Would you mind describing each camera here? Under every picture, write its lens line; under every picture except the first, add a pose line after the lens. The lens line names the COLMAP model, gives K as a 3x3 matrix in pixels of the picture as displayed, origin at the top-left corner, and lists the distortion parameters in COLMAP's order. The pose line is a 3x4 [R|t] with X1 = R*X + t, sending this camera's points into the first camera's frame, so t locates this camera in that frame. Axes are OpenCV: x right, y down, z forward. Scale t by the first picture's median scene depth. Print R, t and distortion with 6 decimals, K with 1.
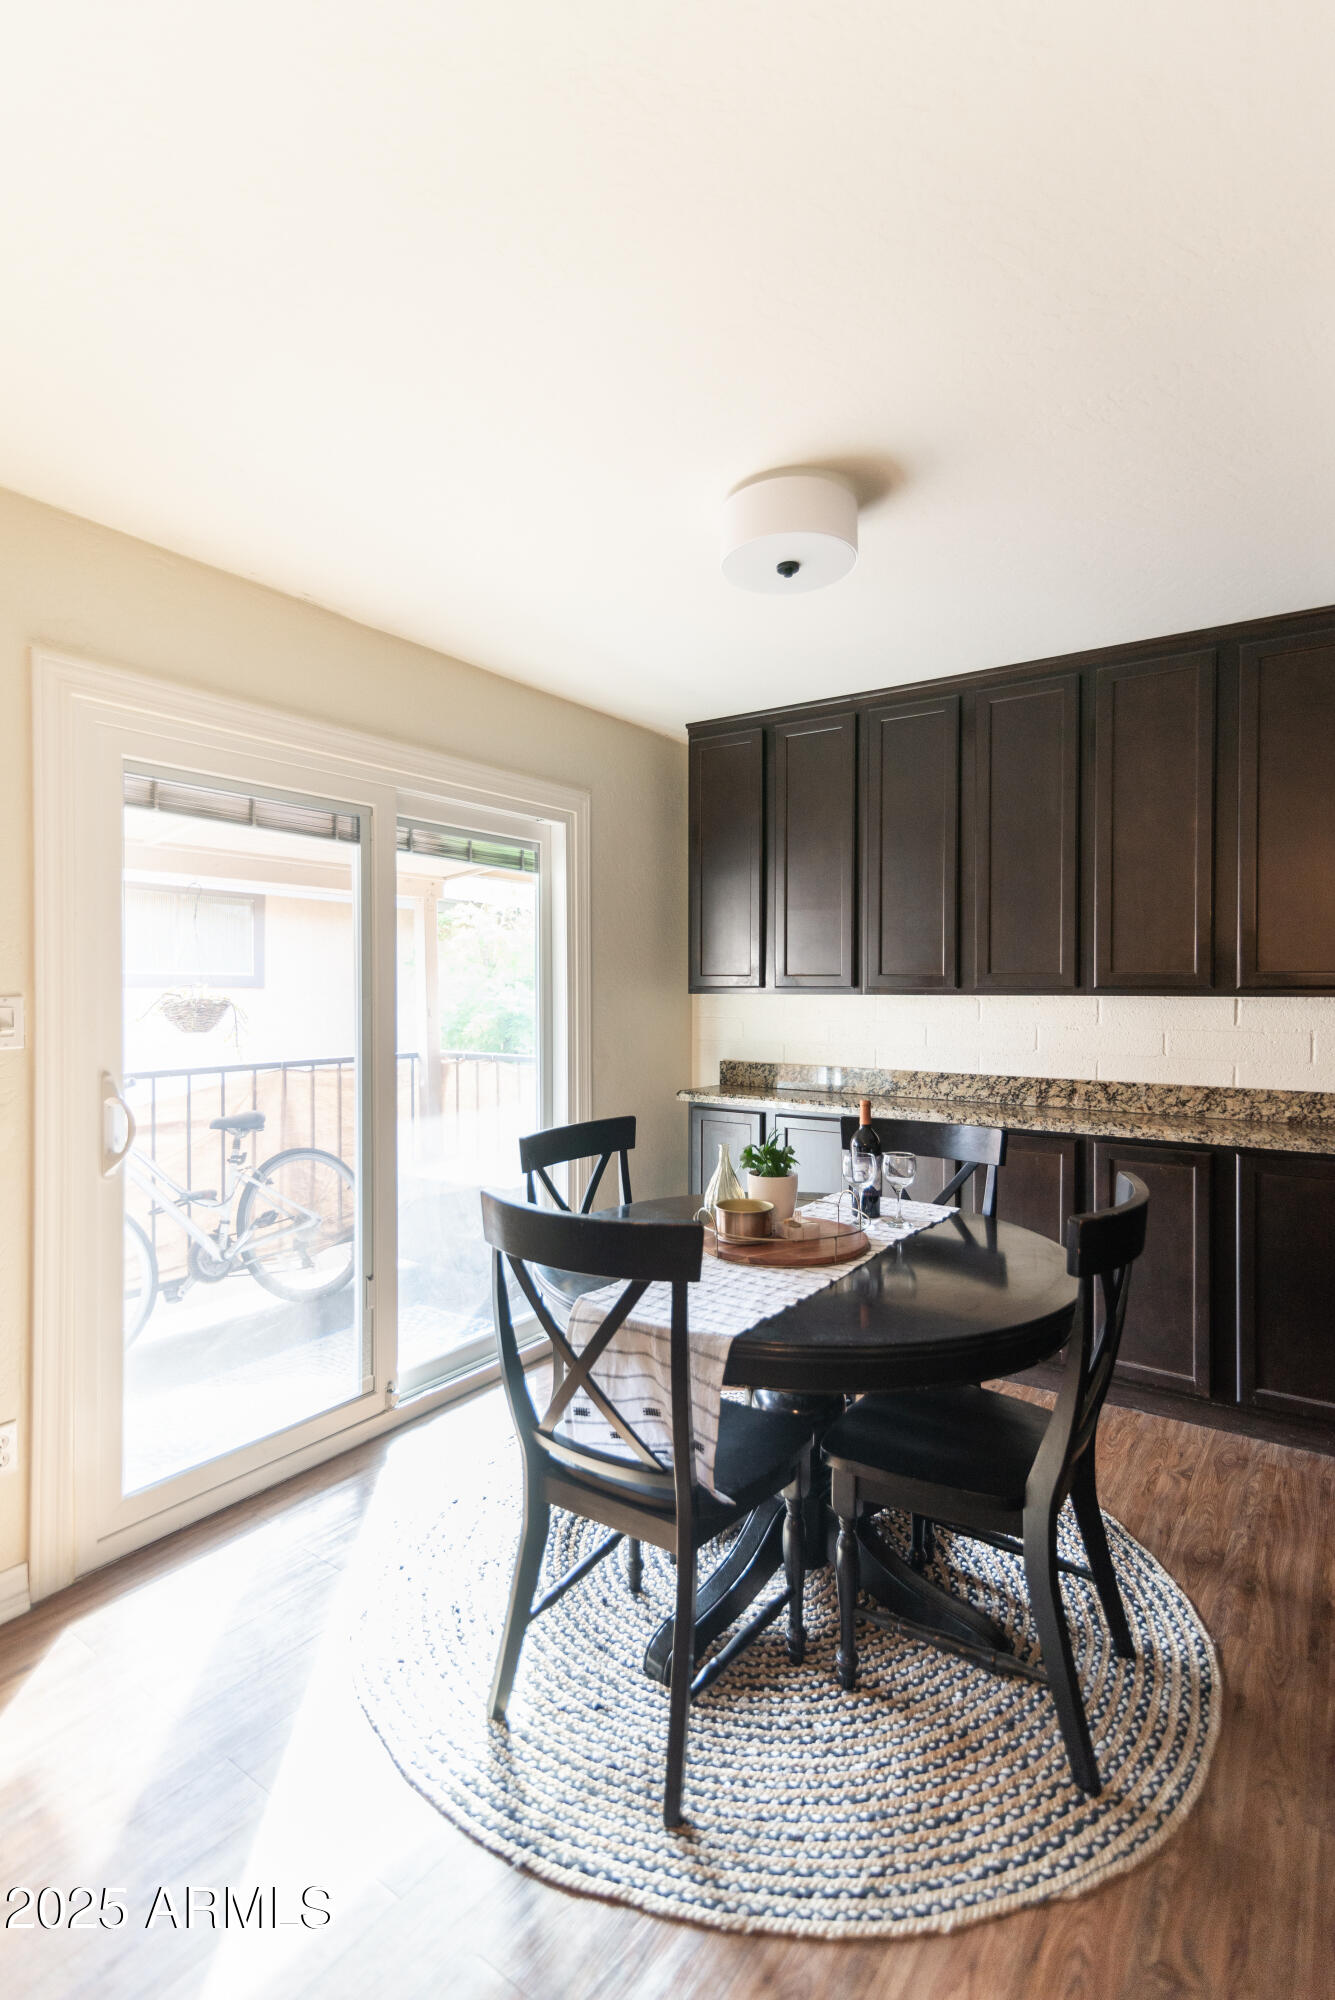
lens RADIAL K [[968.8, 0, 654.0], [0, 968.8, 997.1], [0, 0, 1]] dist [0.018467, -0.000349]
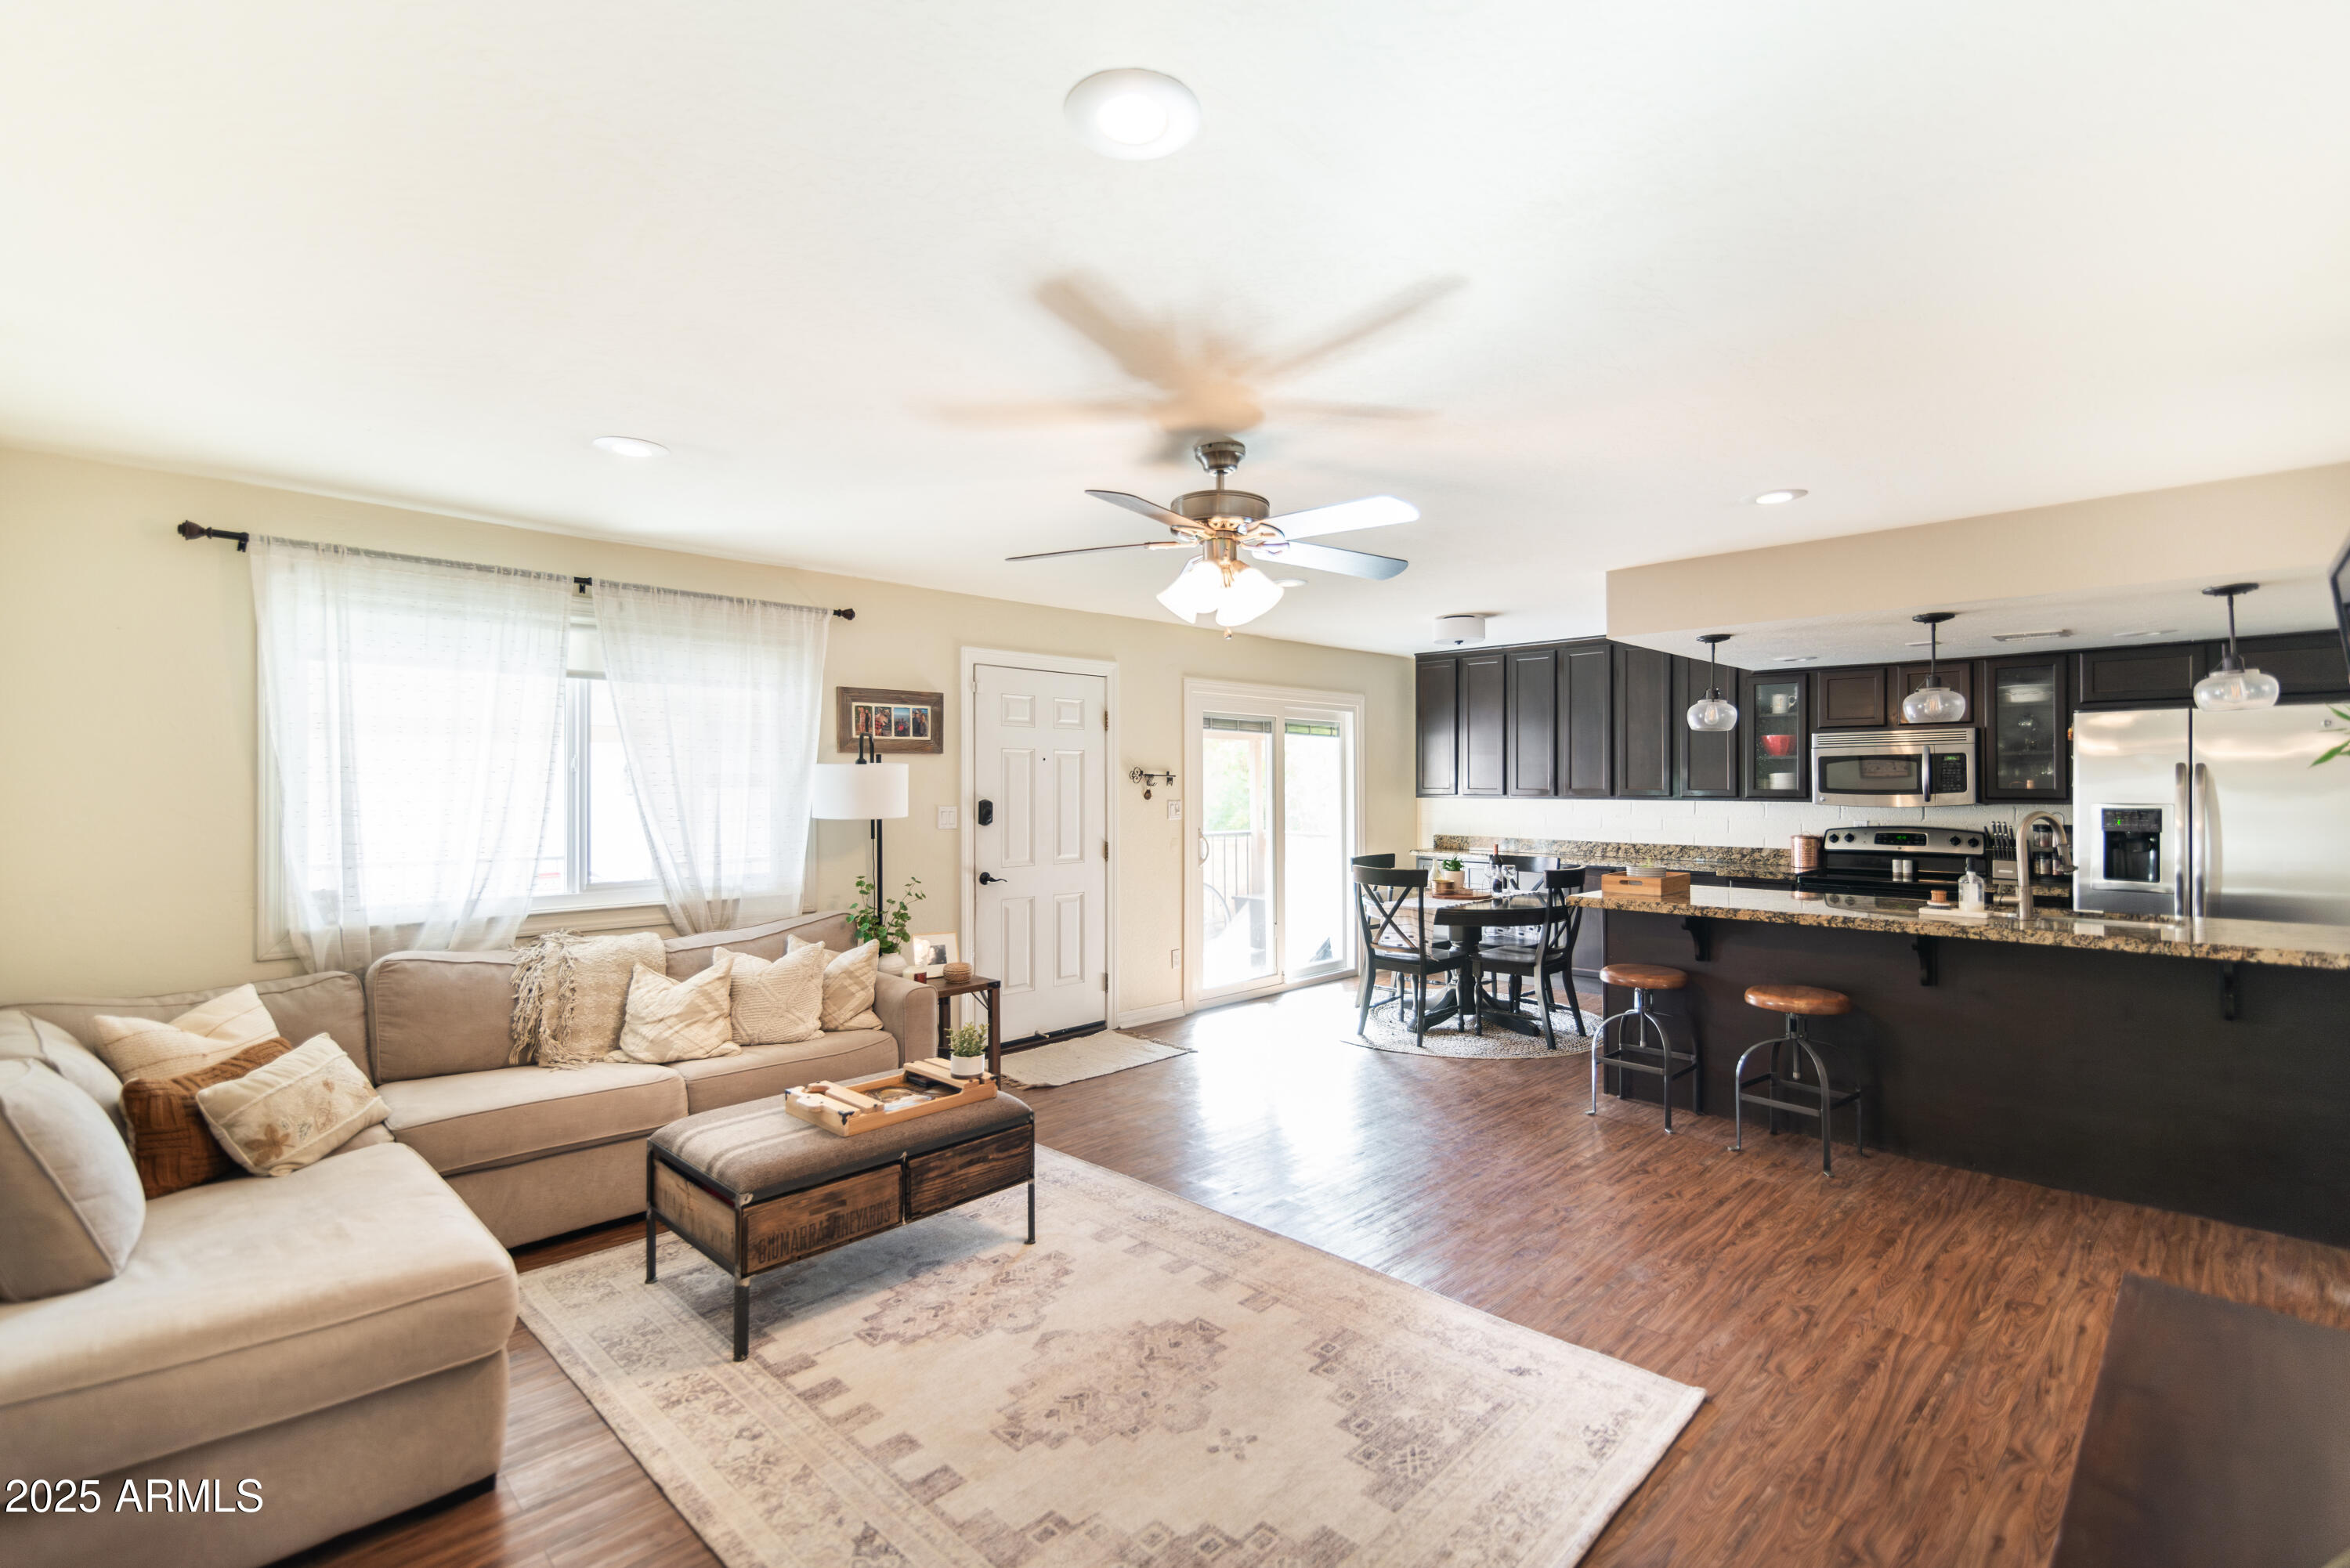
lens RADIAL K [[1051.9, 0, 1175.0], [0, 1051.9, 784.0], [0, 0, 1]] dist [0.017572, 0.000018]
pose [[0.985131, -0.001447, -0.171799, -0.099581], [0.000001, 0.999965, -0.008418, -0.017303], [0.171805, 0.008293, 0.985096, -1.457980]]
